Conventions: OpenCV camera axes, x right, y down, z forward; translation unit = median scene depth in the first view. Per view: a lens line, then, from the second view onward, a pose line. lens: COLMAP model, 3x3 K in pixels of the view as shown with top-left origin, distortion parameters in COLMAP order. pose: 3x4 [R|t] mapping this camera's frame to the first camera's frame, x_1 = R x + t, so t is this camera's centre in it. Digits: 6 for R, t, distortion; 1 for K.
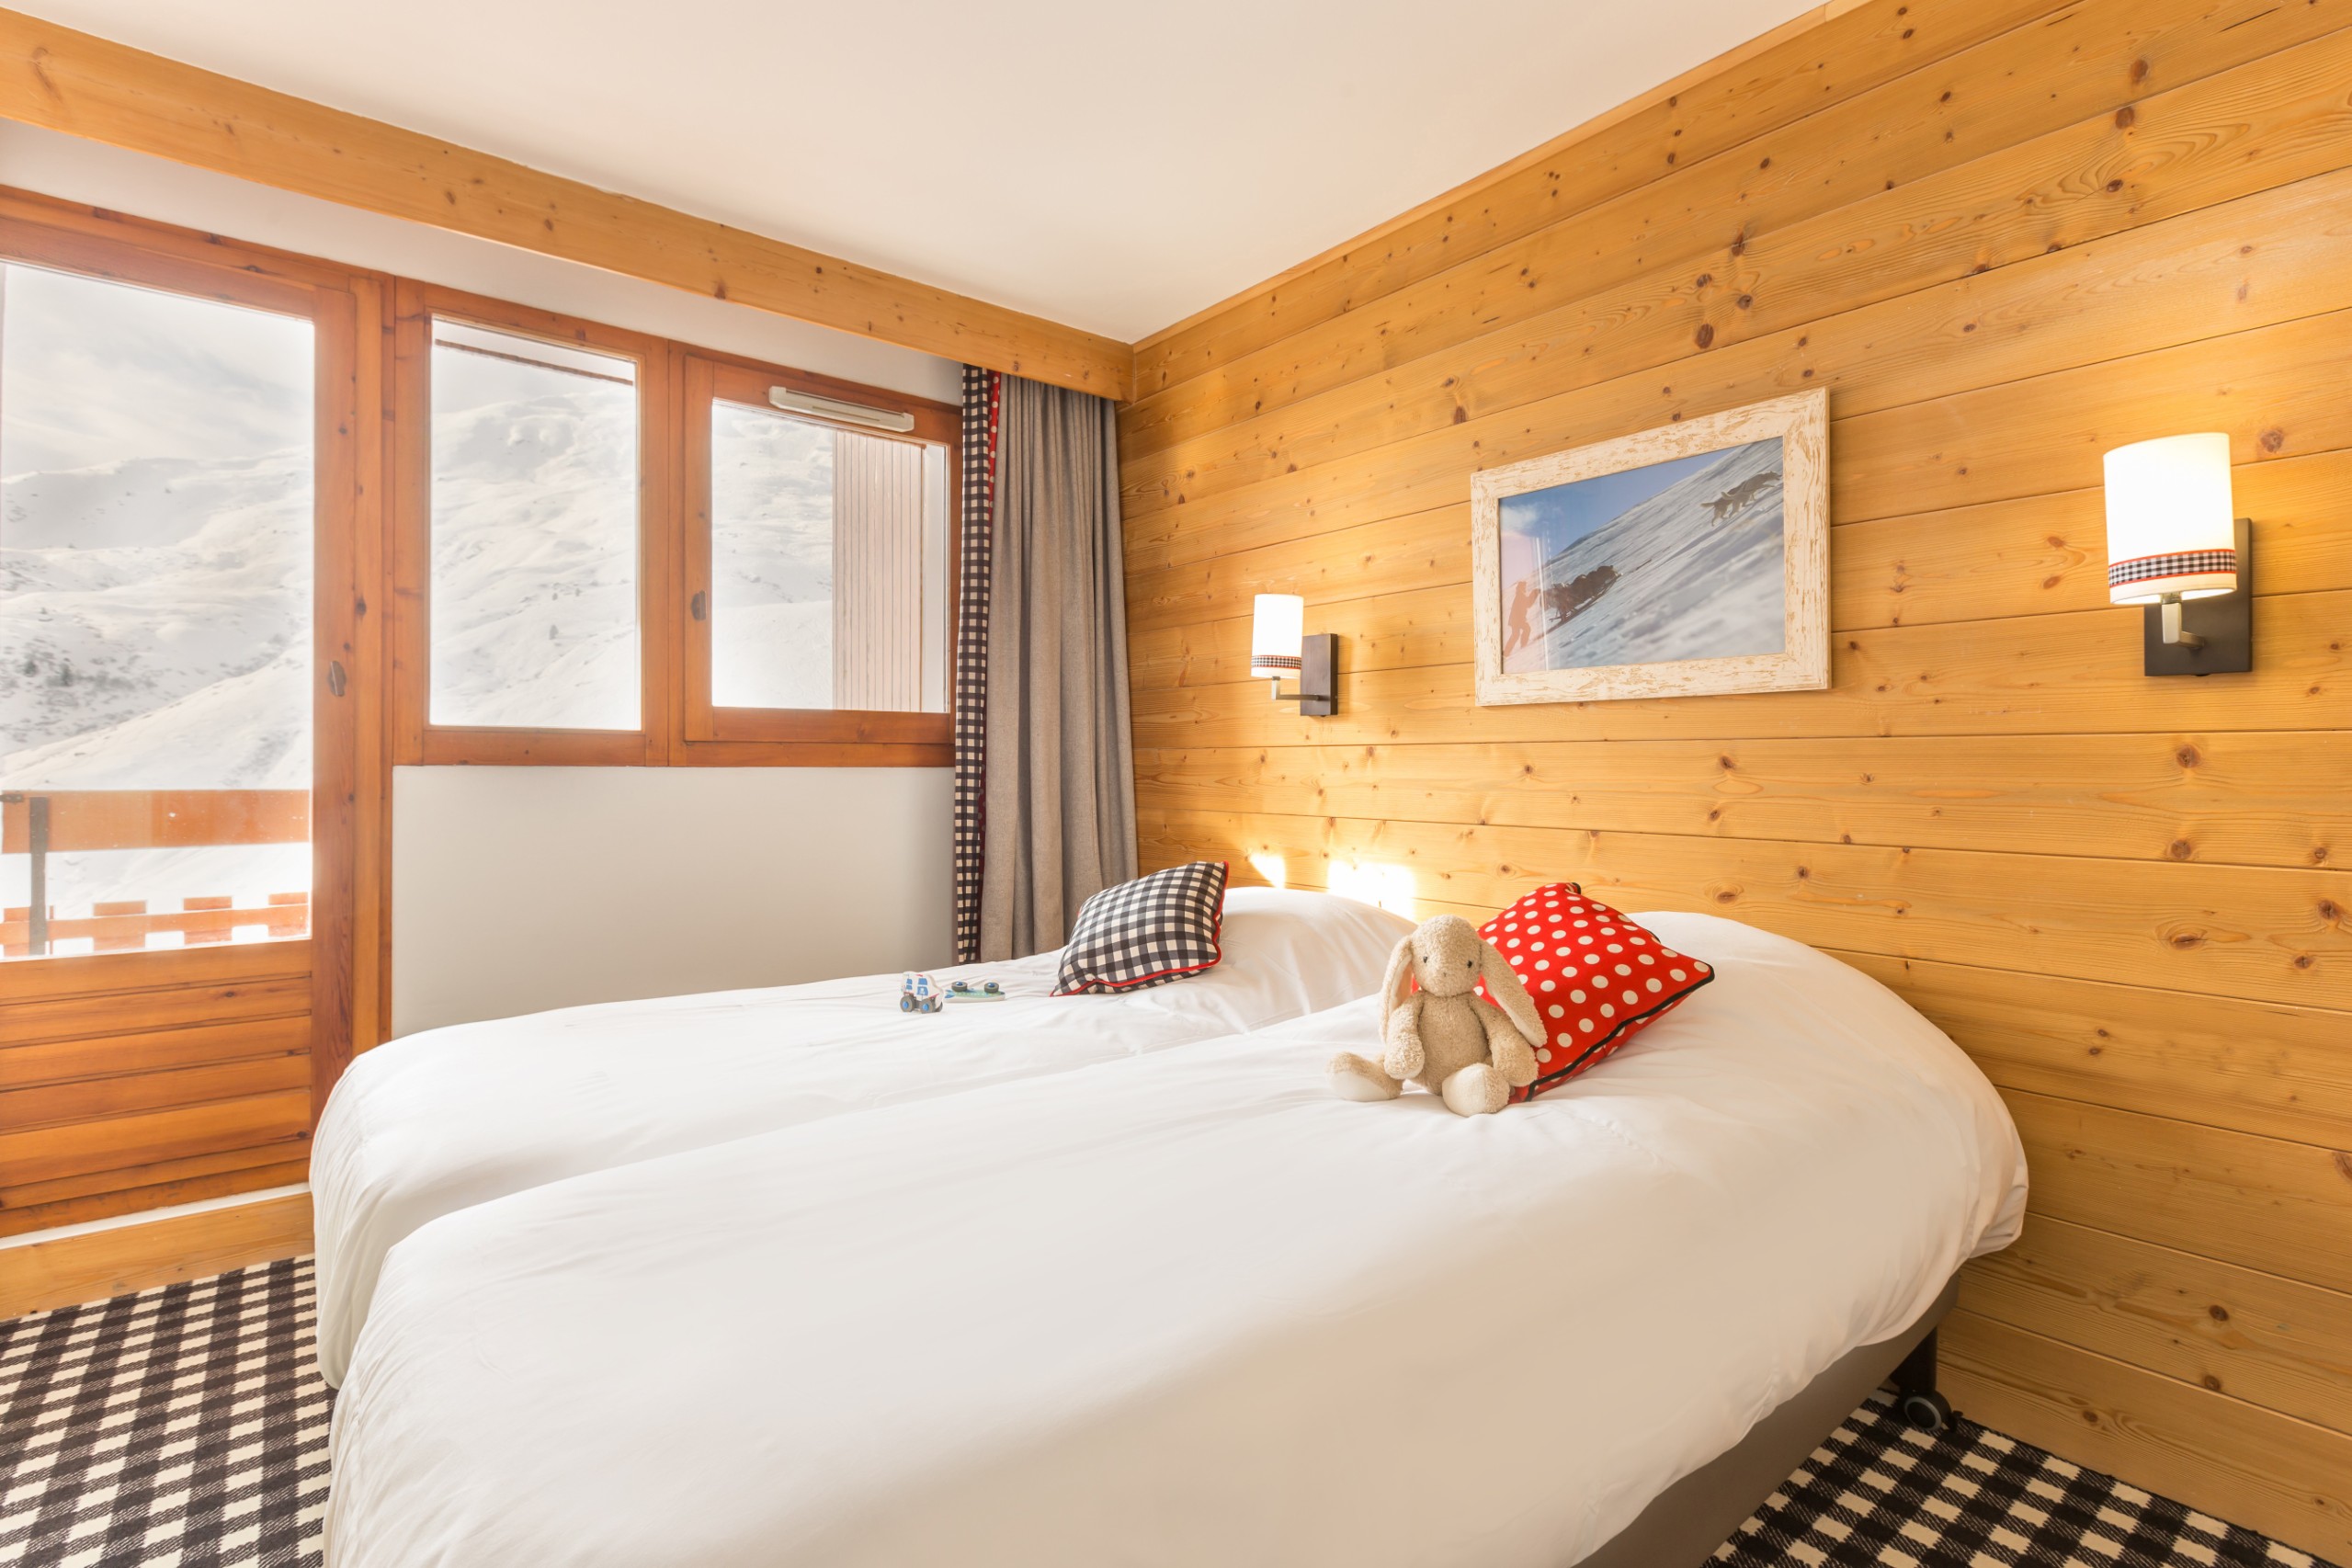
lens RADIAL K [[1081.6, 0, 1176.0], [0, 1081.6, 784.0], [0, 0, 1]] dist [0.000951, 0.000044]
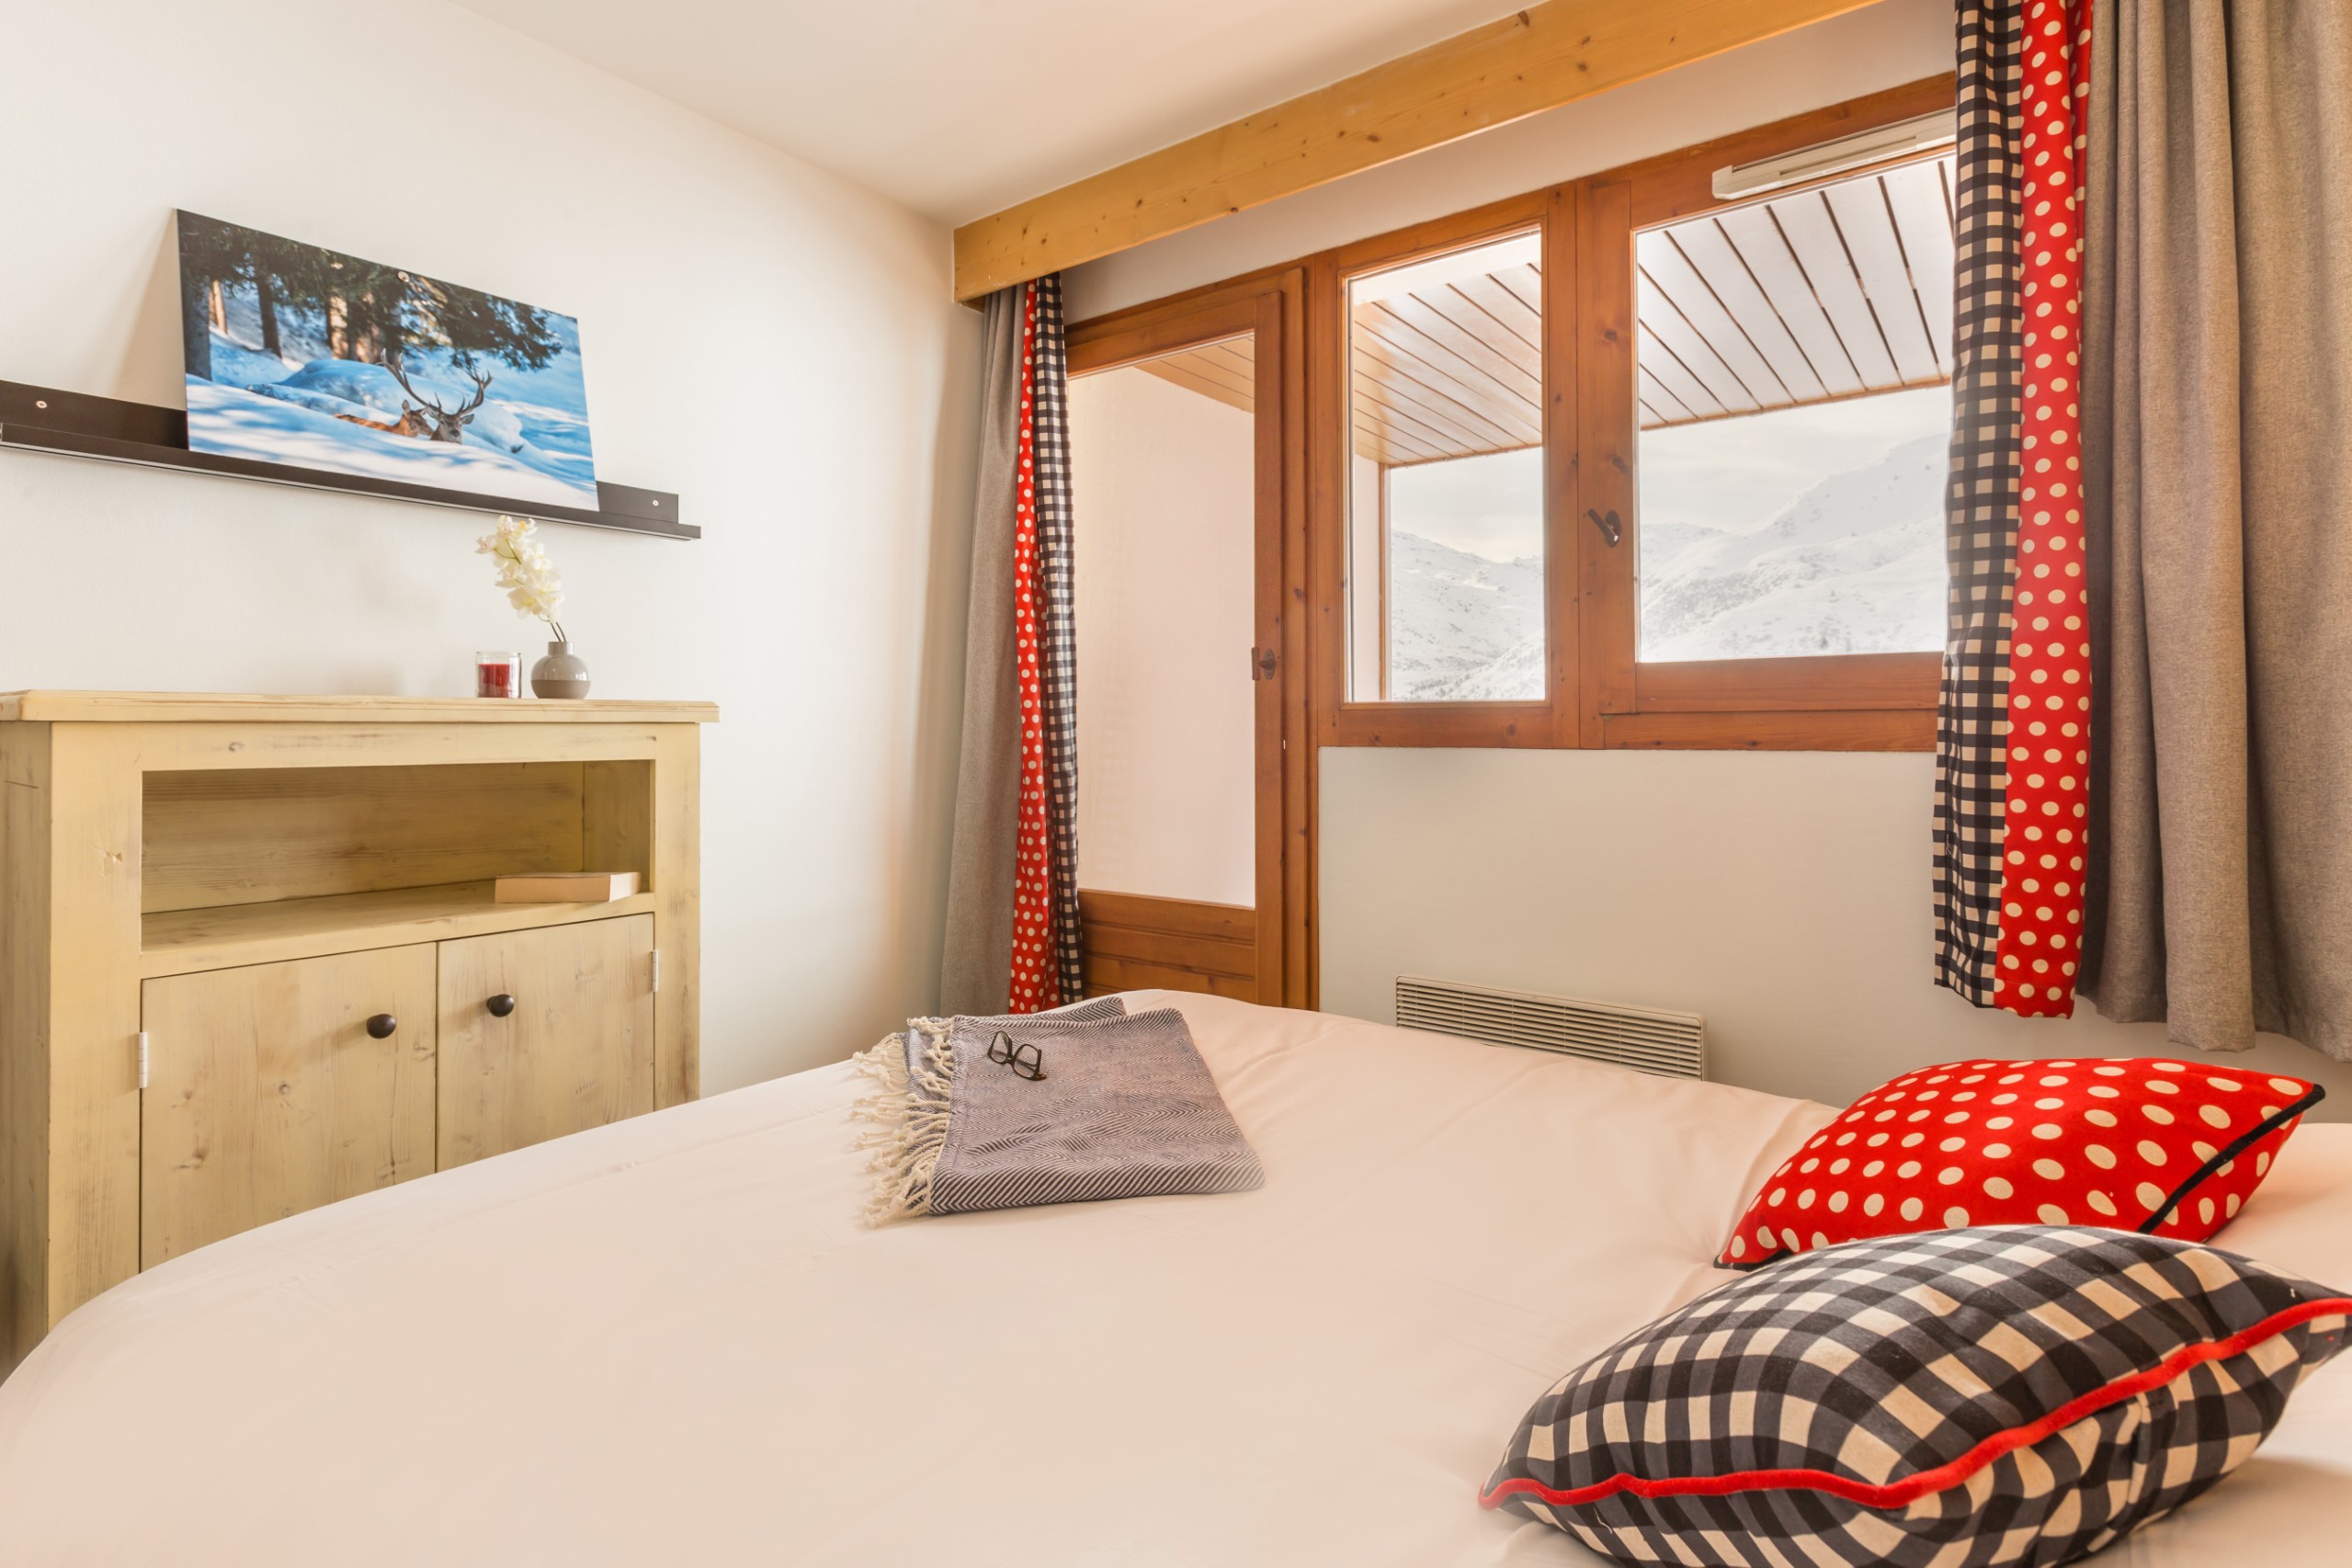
lens RADIAL K [[1159.2, 0, 1166.8], [0, 1159.2, 726.3], [0, 0, 1]] dist [0.001294, 0.000122]
pose [[0.230120, -0.004229, -0.973153, 0.292286], [-0.010254, 0.999925, -0.006770, -0.027108], [0.973108, 0.011537, 0.230059, 0.637452]]
